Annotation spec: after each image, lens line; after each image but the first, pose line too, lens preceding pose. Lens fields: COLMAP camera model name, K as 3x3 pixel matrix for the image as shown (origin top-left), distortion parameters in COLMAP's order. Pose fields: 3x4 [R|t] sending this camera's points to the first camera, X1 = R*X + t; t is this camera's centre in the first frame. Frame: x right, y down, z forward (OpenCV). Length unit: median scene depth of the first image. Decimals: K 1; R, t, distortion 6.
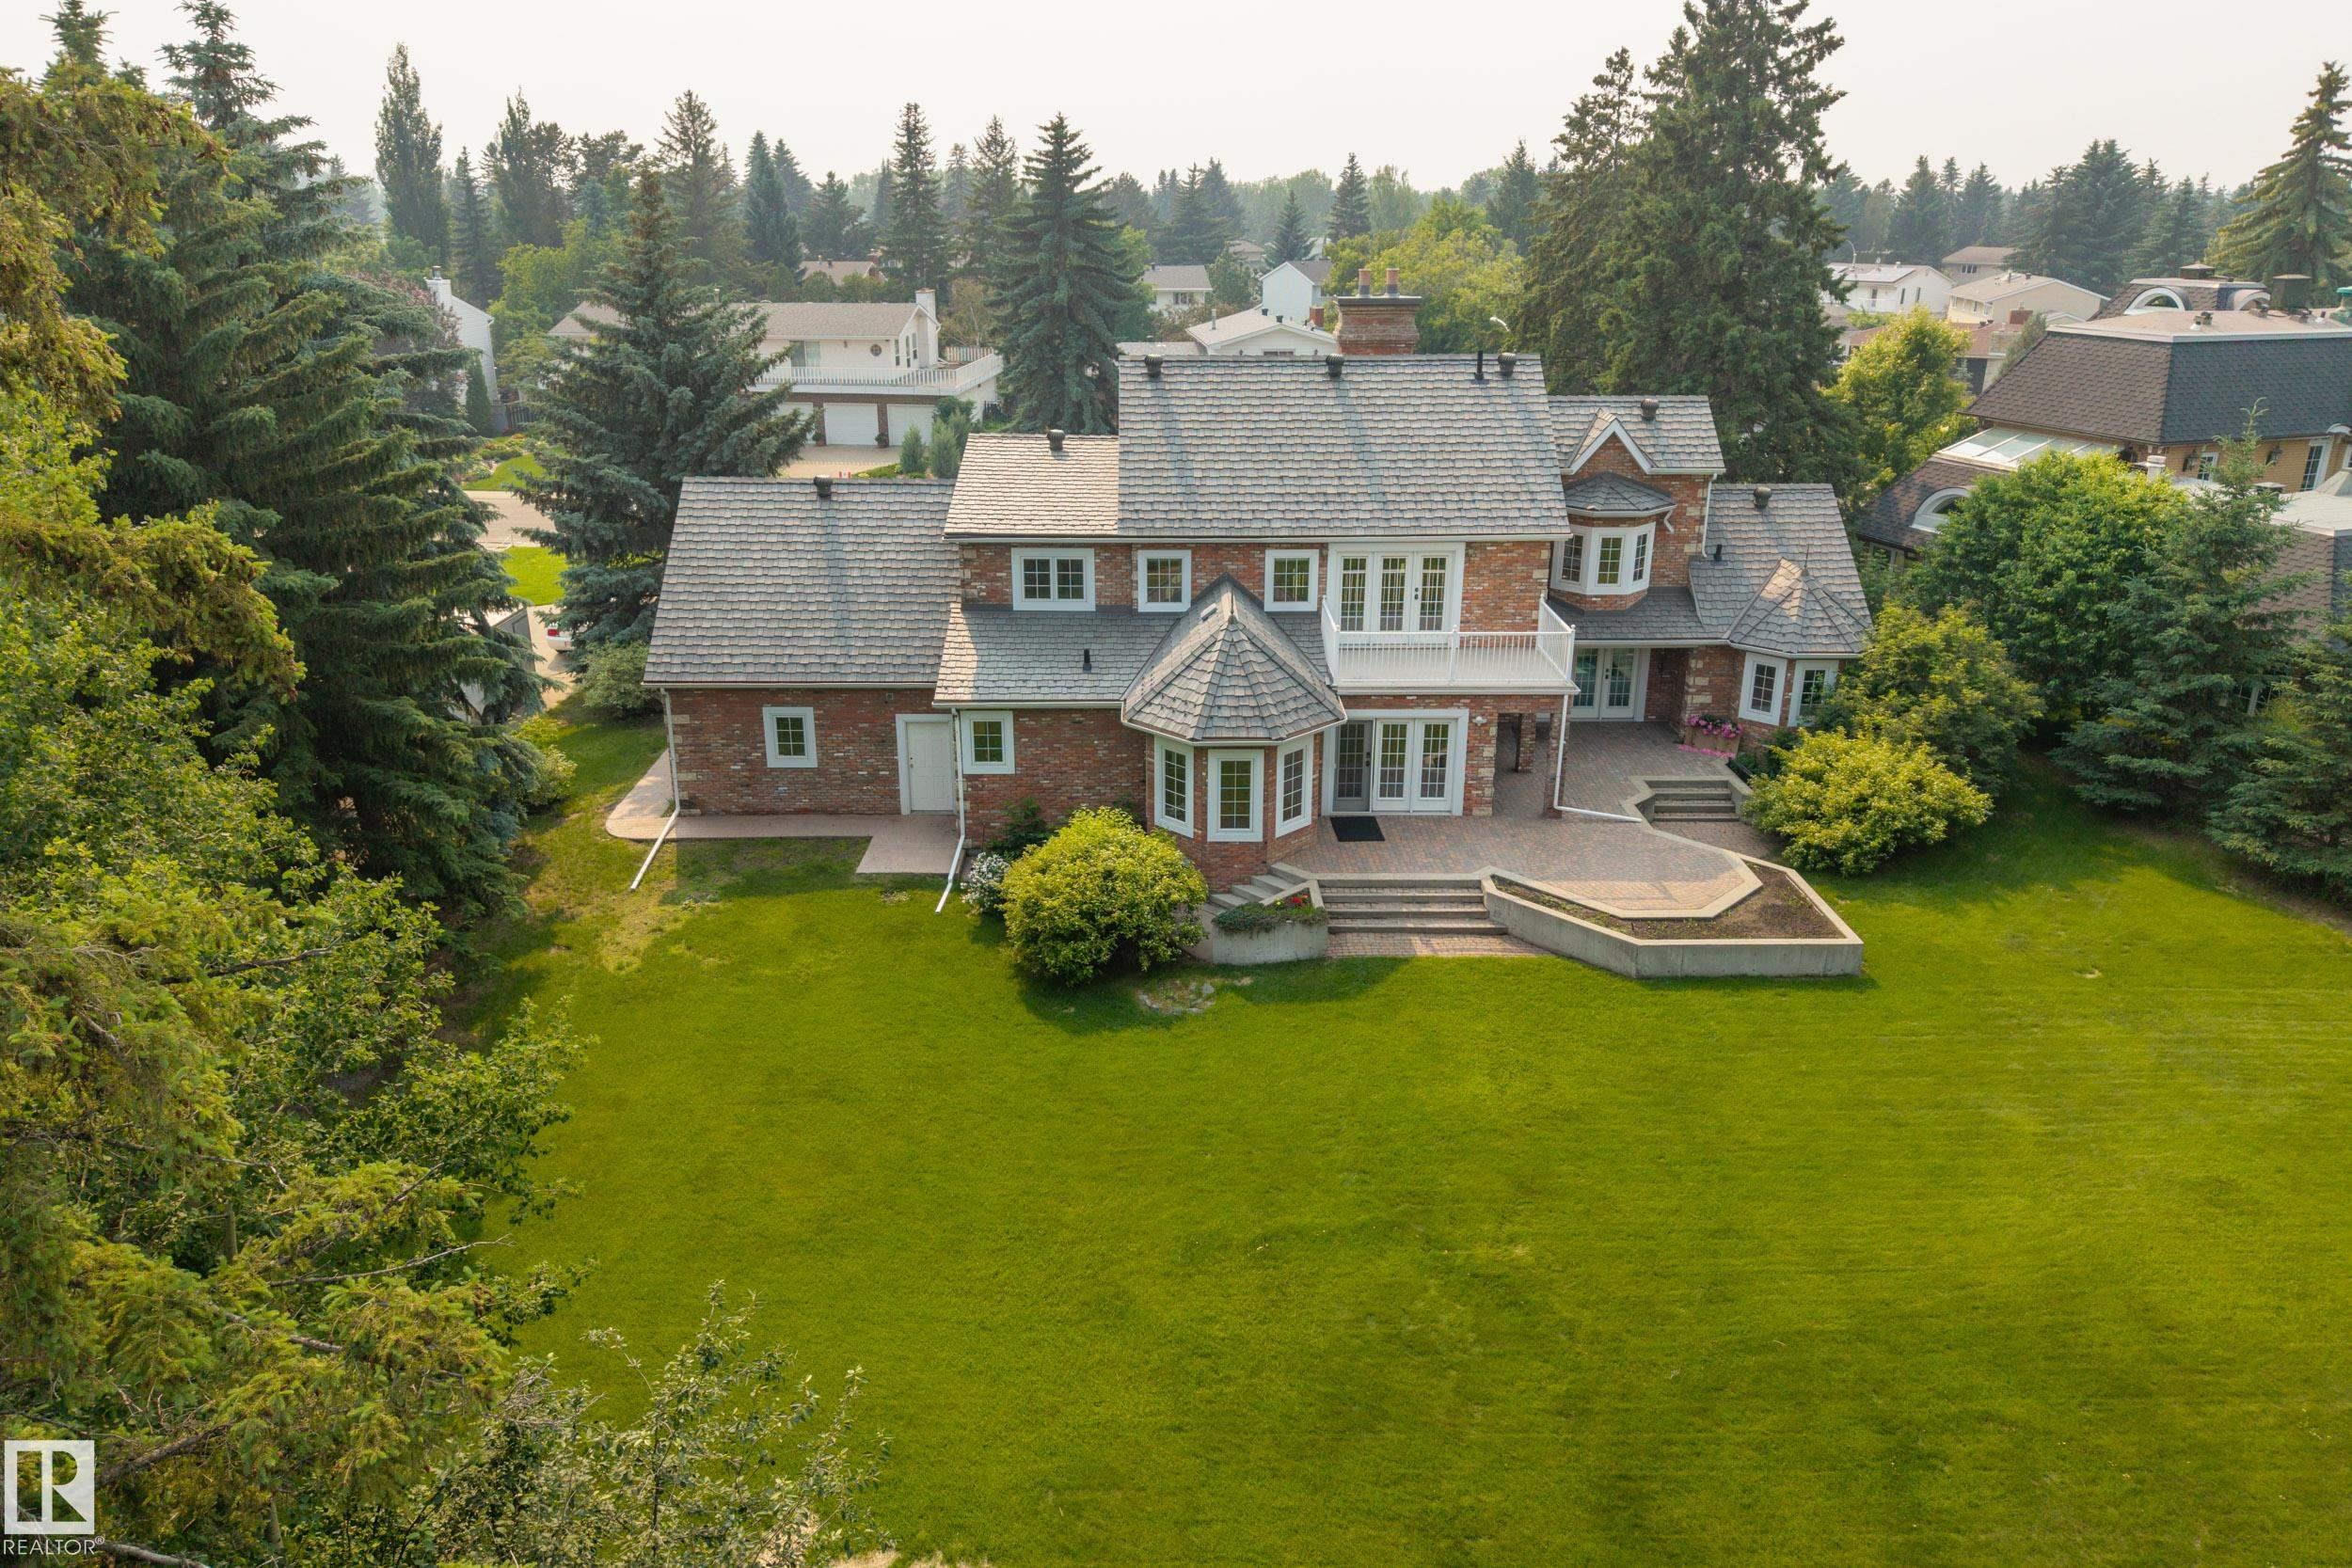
lens RADIAL K [[1566.8, 0, 1163.3], [0, 1566.8, 777.3], [0, 0, 1]] dist [0.033507, -0.038540]
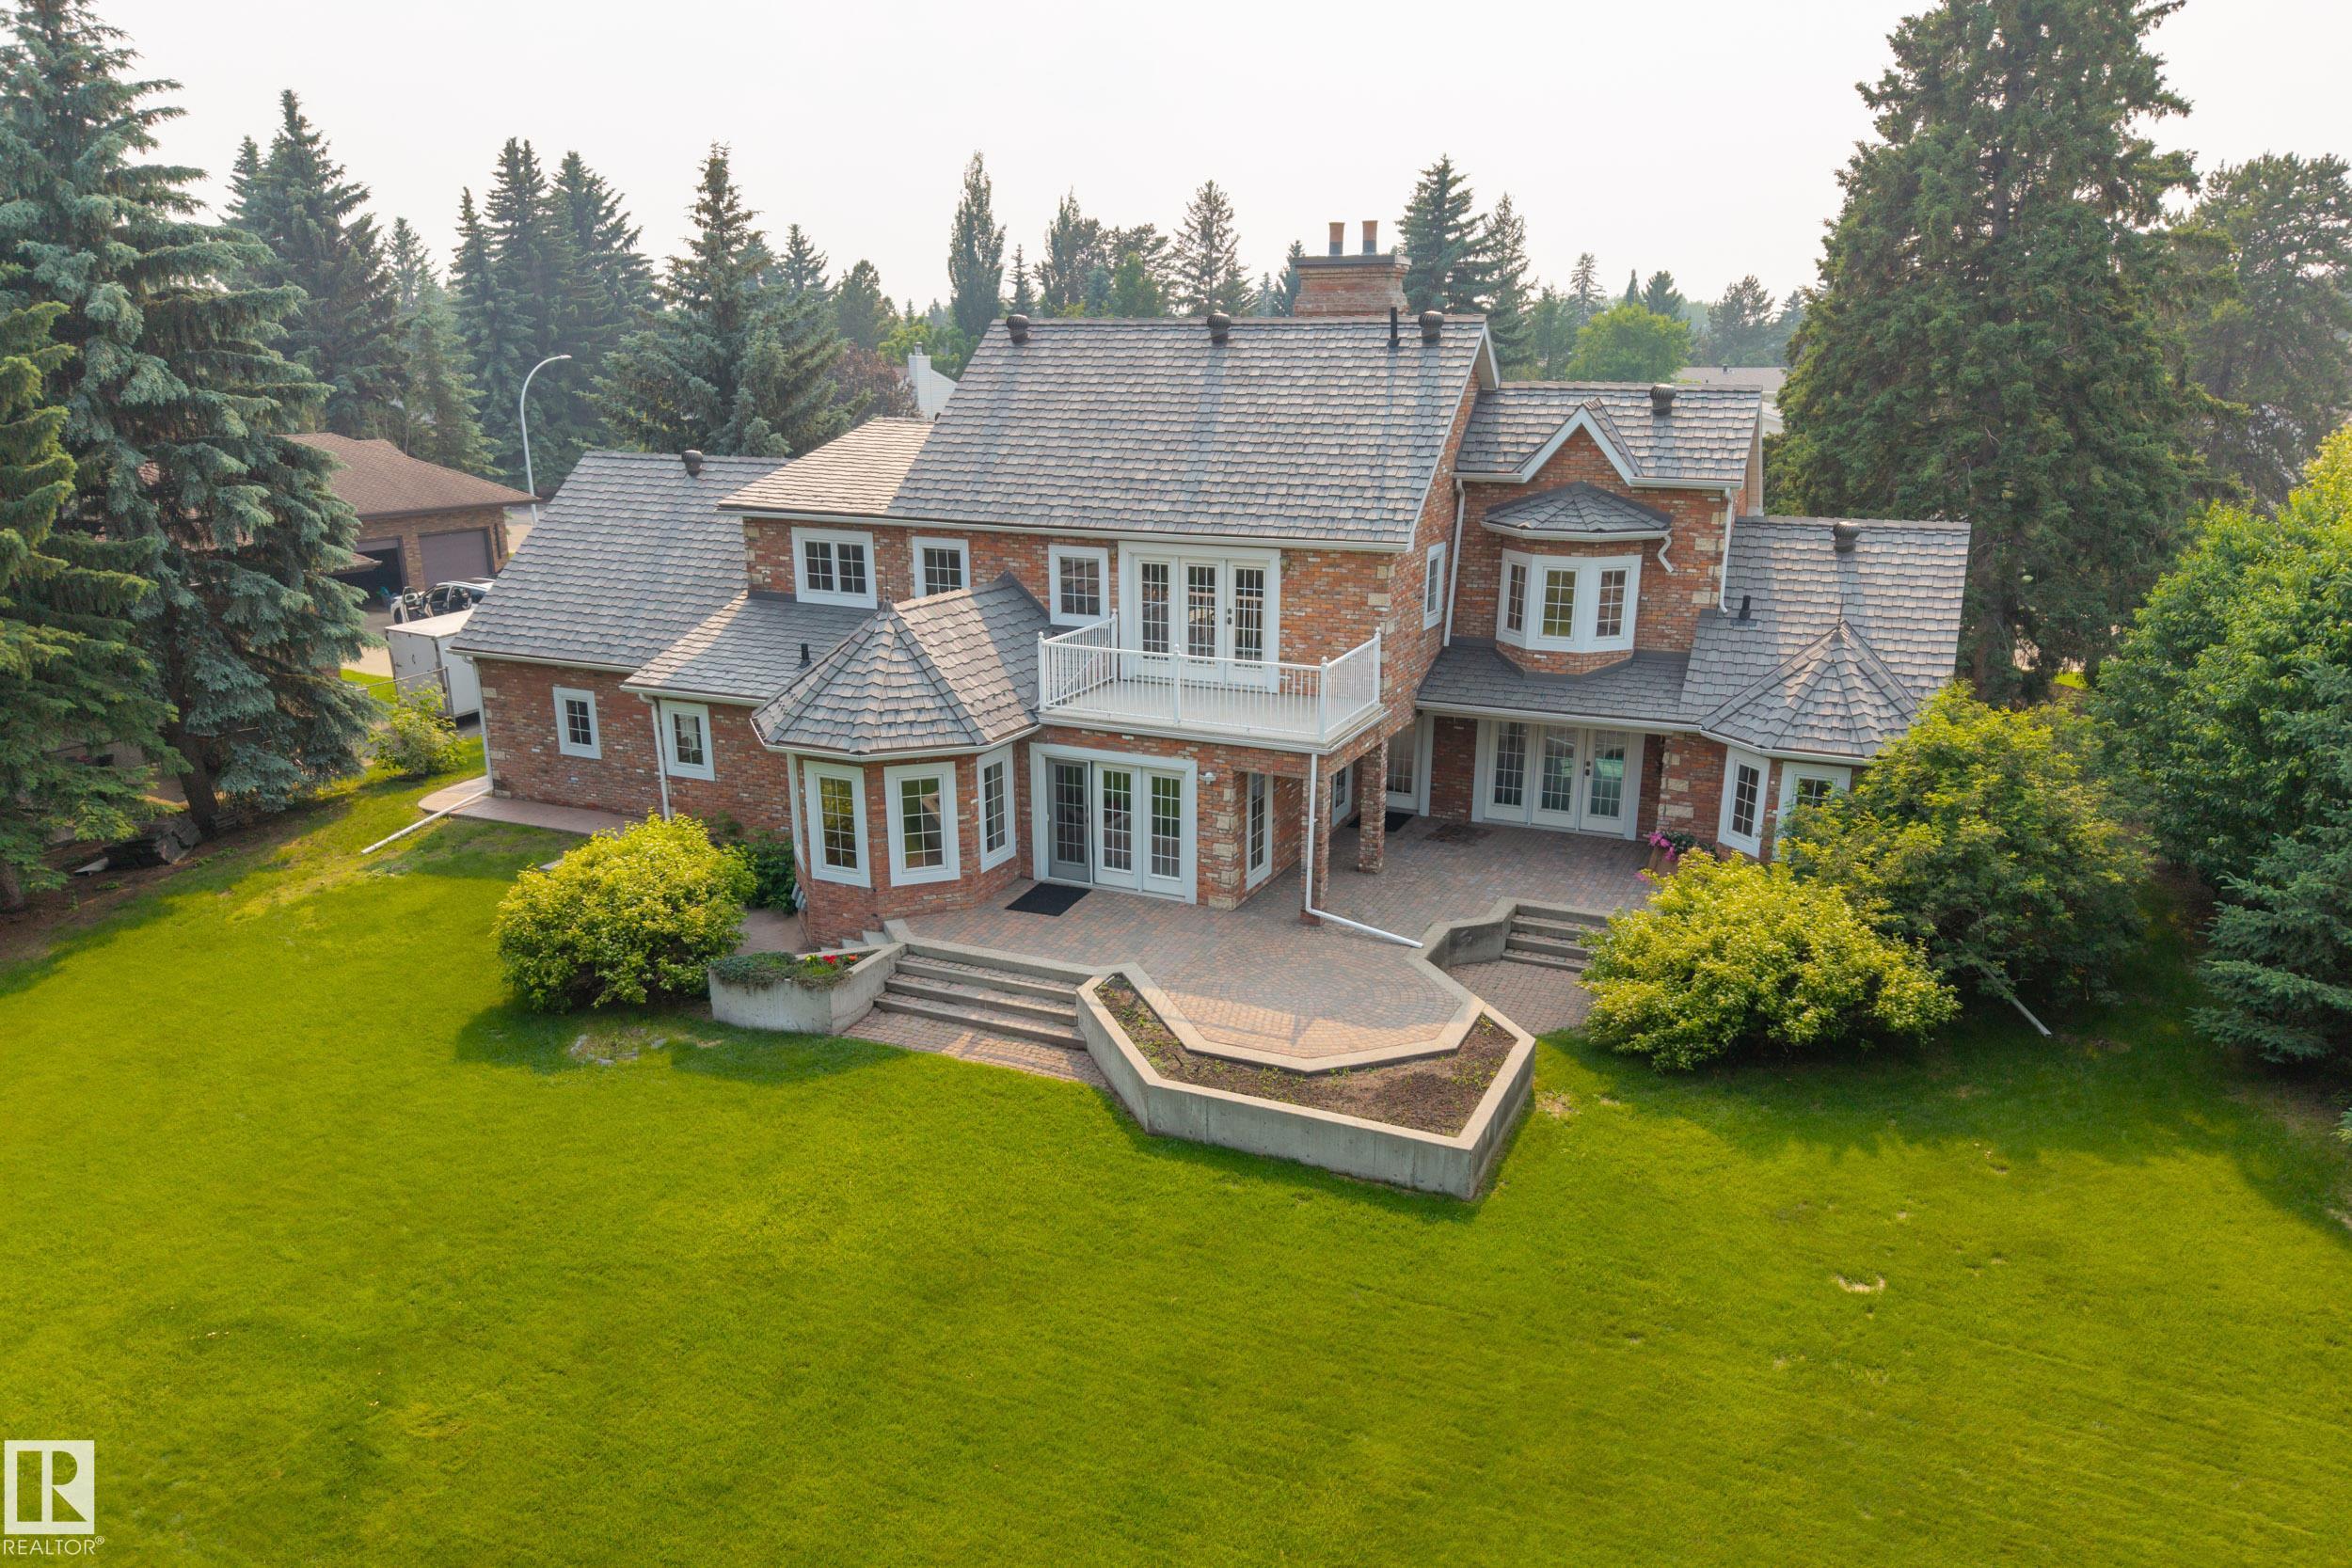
lens RADIAL K [[1566.8, 0, 1234.4], [0, 1566.8, 887.3], [0, 0, 1]] dist [0.033507, -0.038540]
pose [[0.908127, 0.134669, -0.396446, 0.489864], [-0.145121, 0.989407, 0.003669, 0.010524], [0.392741, 0.054201, 0.918051, 0.312623]]
